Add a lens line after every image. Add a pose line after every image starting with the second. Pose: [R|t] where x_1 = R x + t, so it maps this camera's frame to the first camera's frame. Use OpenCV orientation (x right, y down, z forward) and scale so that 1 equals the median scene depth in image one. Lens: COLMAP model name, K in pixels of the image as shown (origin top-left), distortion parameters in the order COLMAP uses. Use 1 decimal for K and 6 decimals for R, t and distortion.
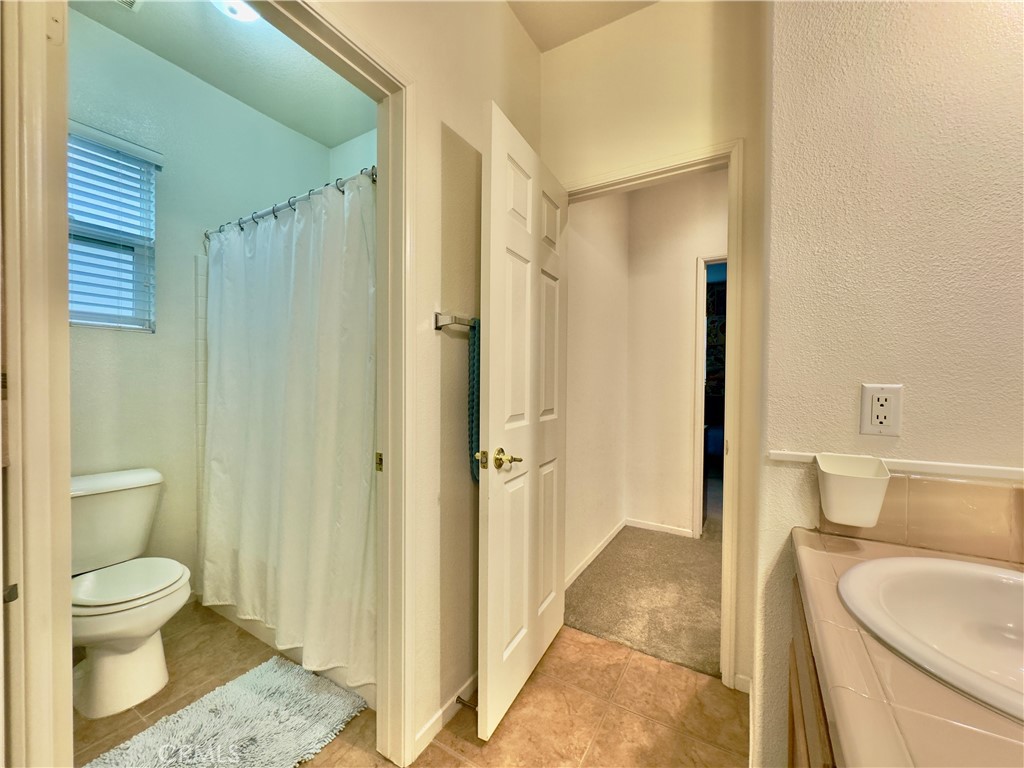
lens RADIAL K [[406.1, 0, 514.6], [0, 406.1, 385.6], [0, 0, 1]] dist [-0.004050, 0.000022]
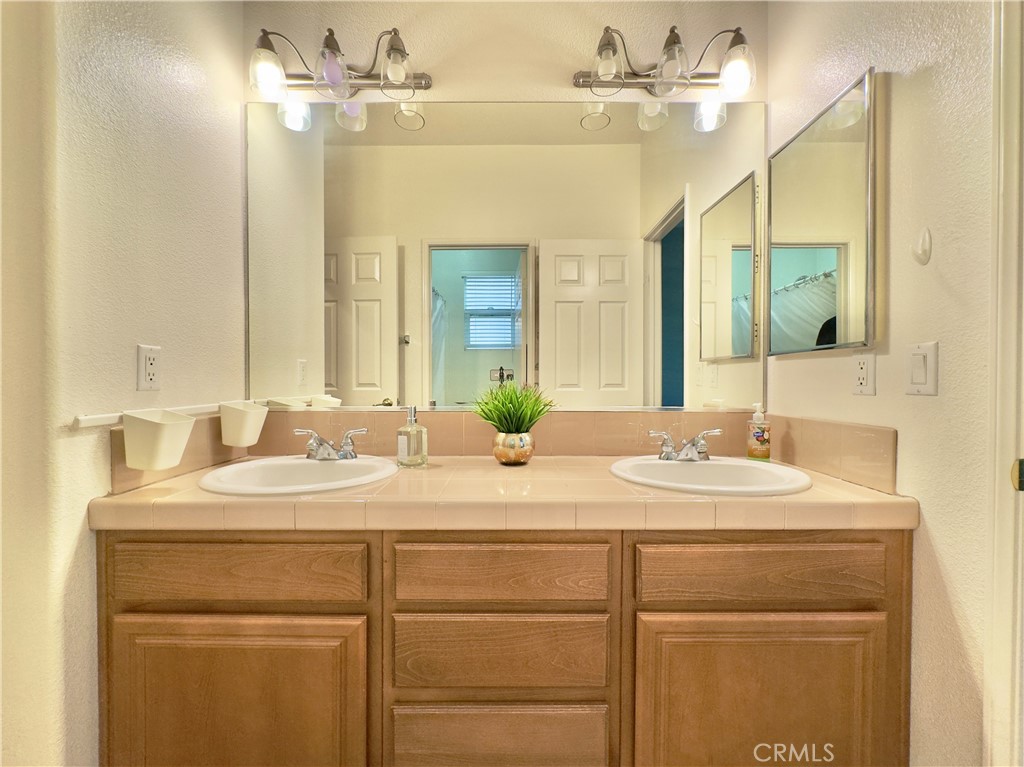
lens RADIAL K [[414.4, 0, 512.0], [0, 414.4, 383.5], [0, 0, 1]] dist [0.001444, -0.000005]
pose [[-0.516690, -0.016575, 0.856012, -0.381476], [0.008835, 0.999656, 0.024690, 0.050846], [-0.856127, 0.020320, -0.516366, 0.444658]]
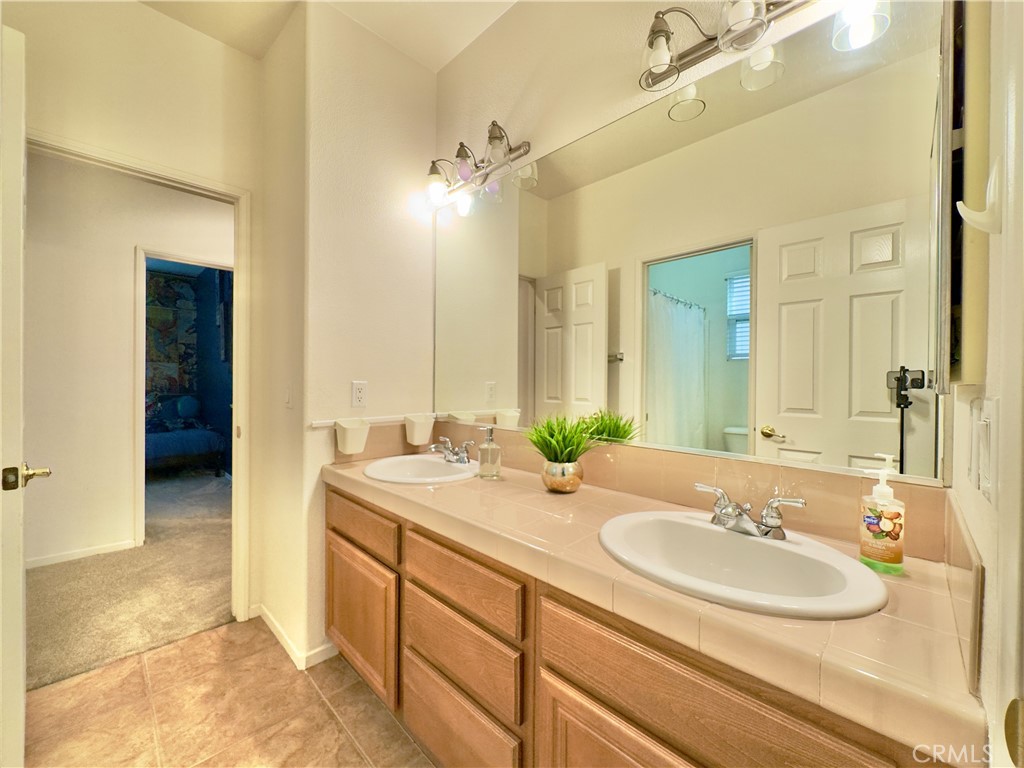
lens RADIAL K [[406.1, 0, 514.6], [0, 406.1, 385.6], [0, 0, 1]] dist [-0.004050, 0.000022]
pose [[0.228183, -0.012981, 0.973532, -0.522910], [0.006024, 0.999911, 0.011921, -0.001104], [-0.973600, 0.003145, 0.228240, -0.118846]]
